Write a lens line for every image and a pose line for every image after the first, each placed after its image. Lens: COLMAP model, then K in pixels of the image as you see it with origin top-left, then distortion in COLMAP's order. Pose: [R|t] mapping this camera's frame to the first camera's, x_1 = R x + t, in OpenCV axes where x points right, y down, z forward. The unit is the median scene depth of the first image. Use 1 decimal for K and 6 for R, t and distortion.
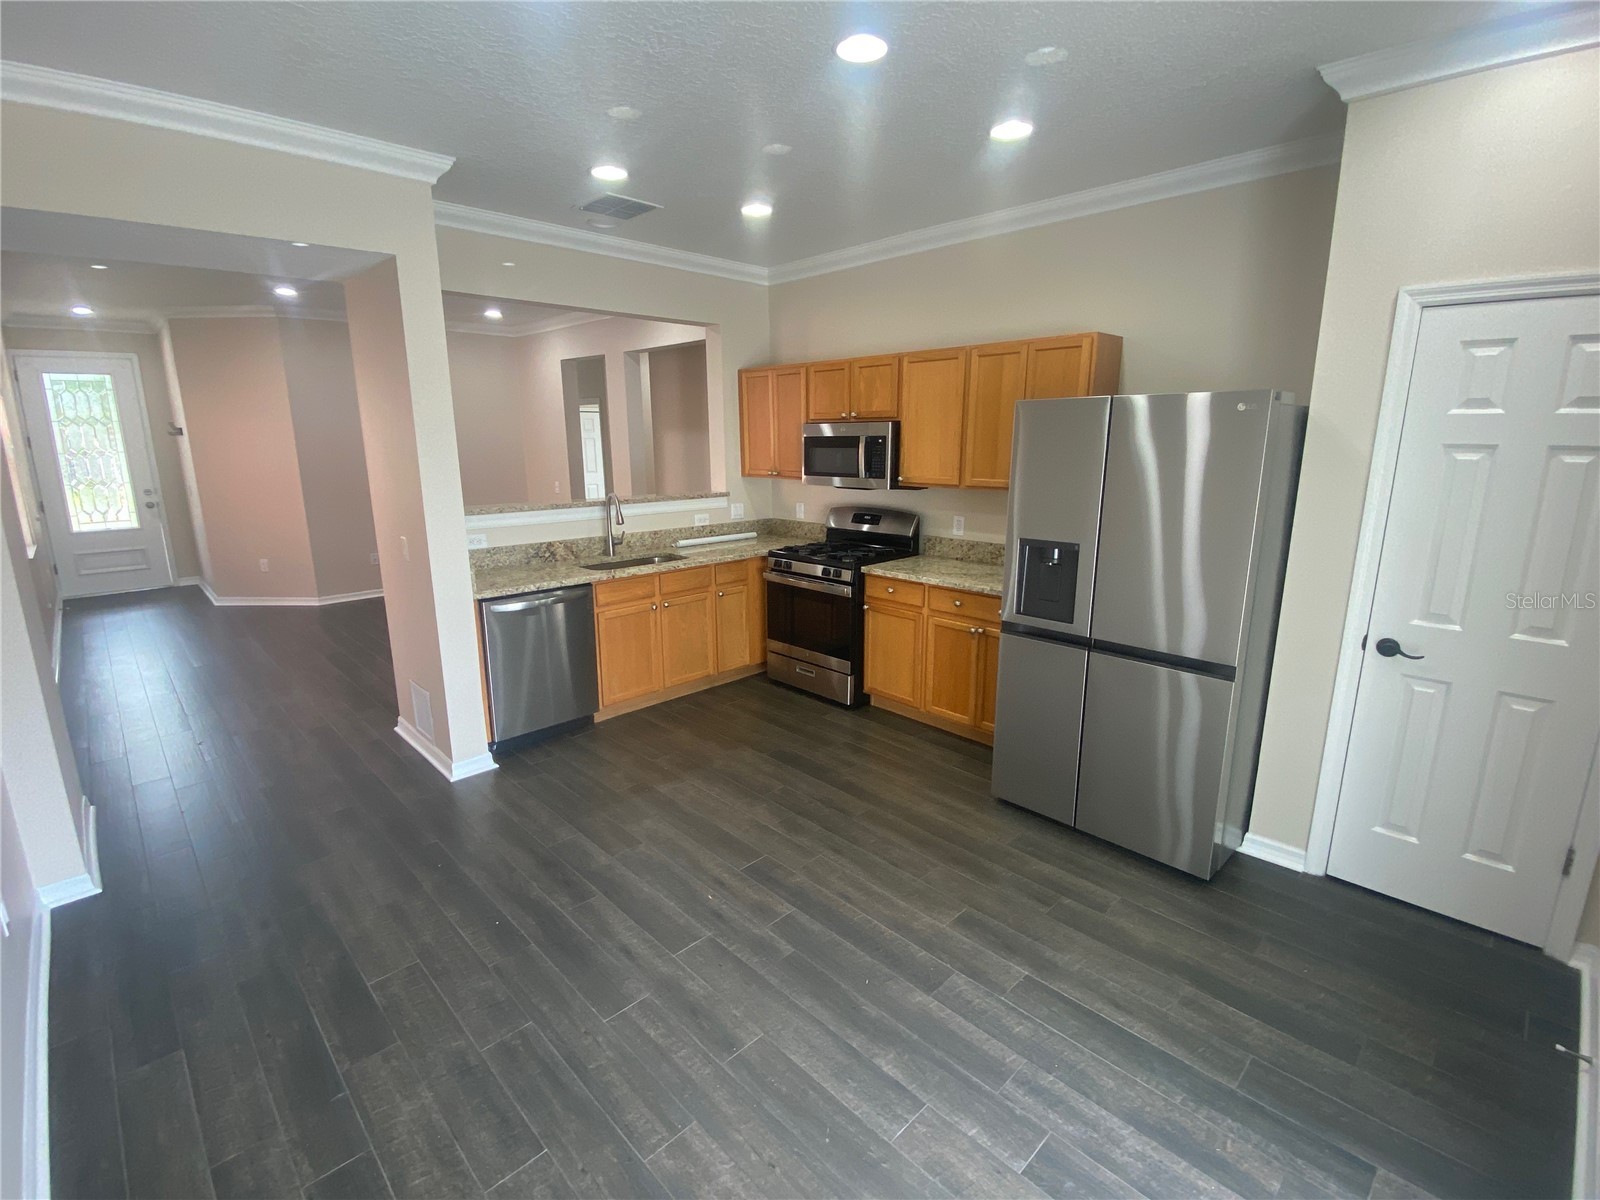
lens RADIAL K [[762.5, 0, 800.0], [0, 762.5, 600.0], [0, 0, 1]] dist [-0.003628, -0.000948]
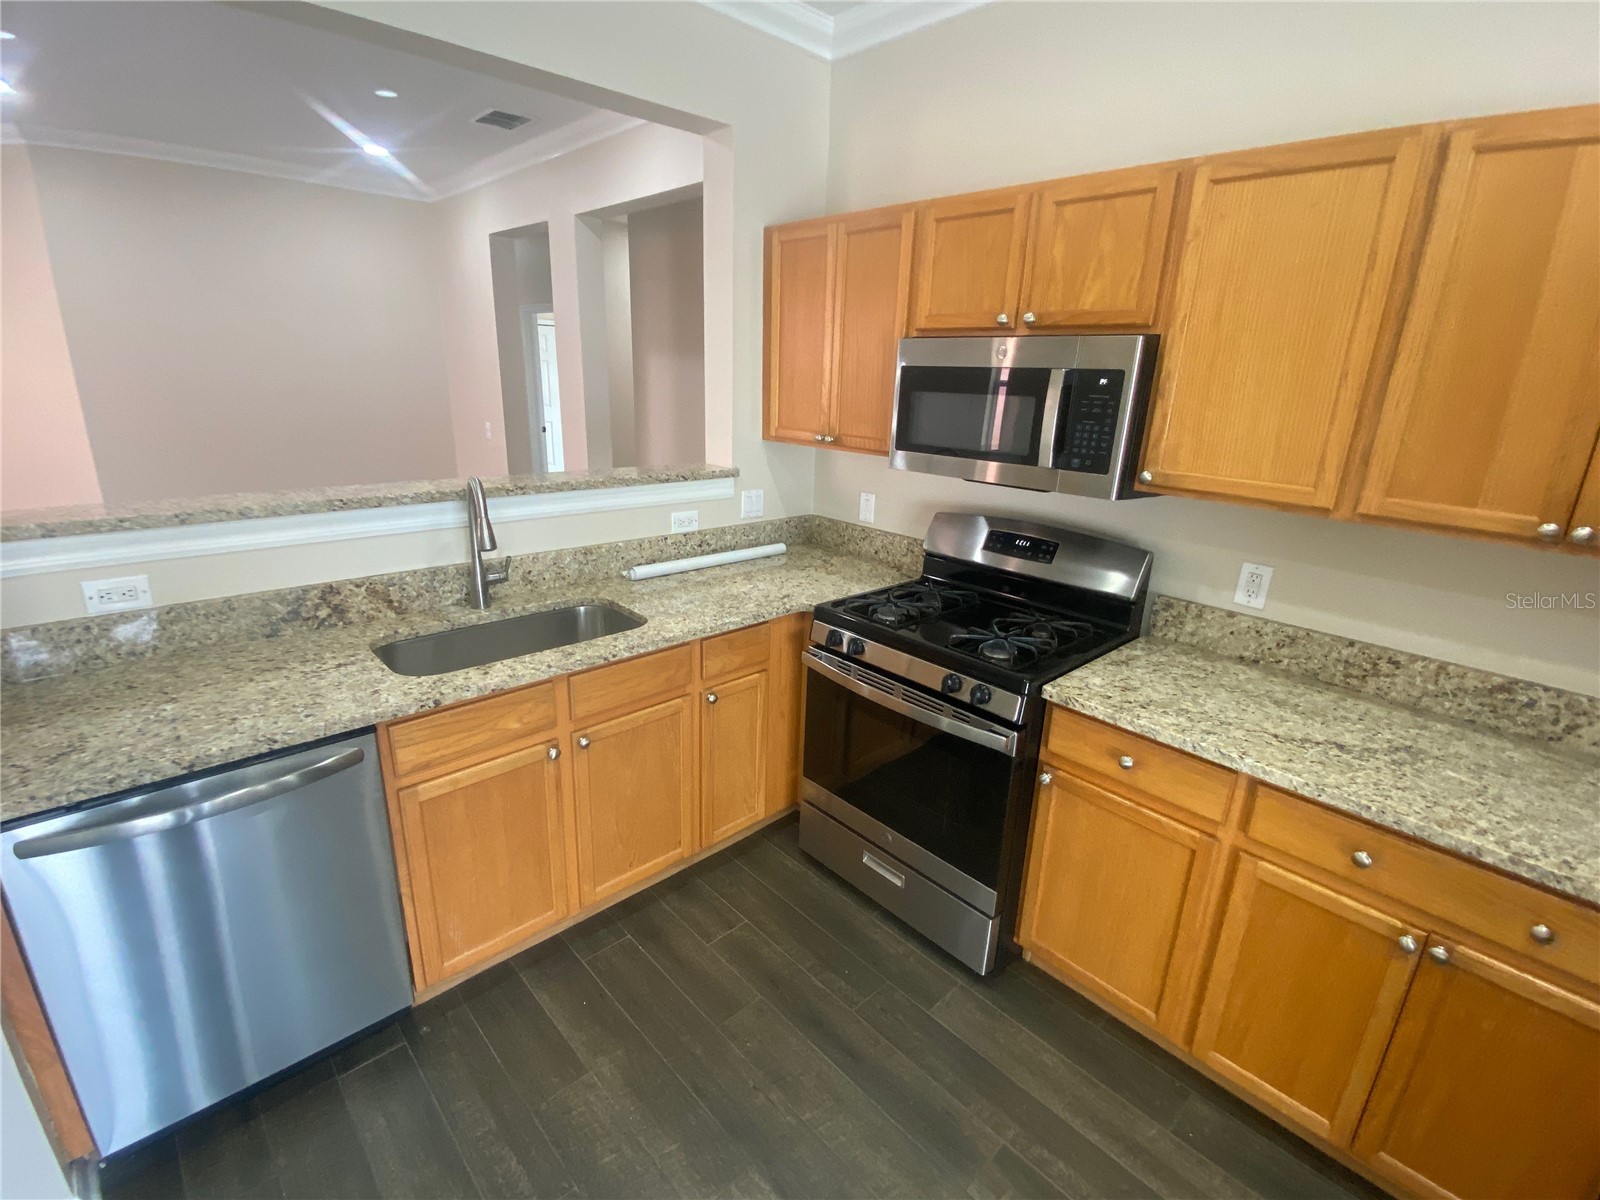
lens RADIAL K [[744.0, 0, 786.6], [0, 744.0, 597.7], [0, 0, 1]] dist [0.012080, -0.027671]
pose [[0.998649, 0.047560, -0.020916, -0.050149], [-0.045675, 0.995514, 0.082862, -0.109092], [0.024763, -0.081795, 0.996342, 0.539608]]
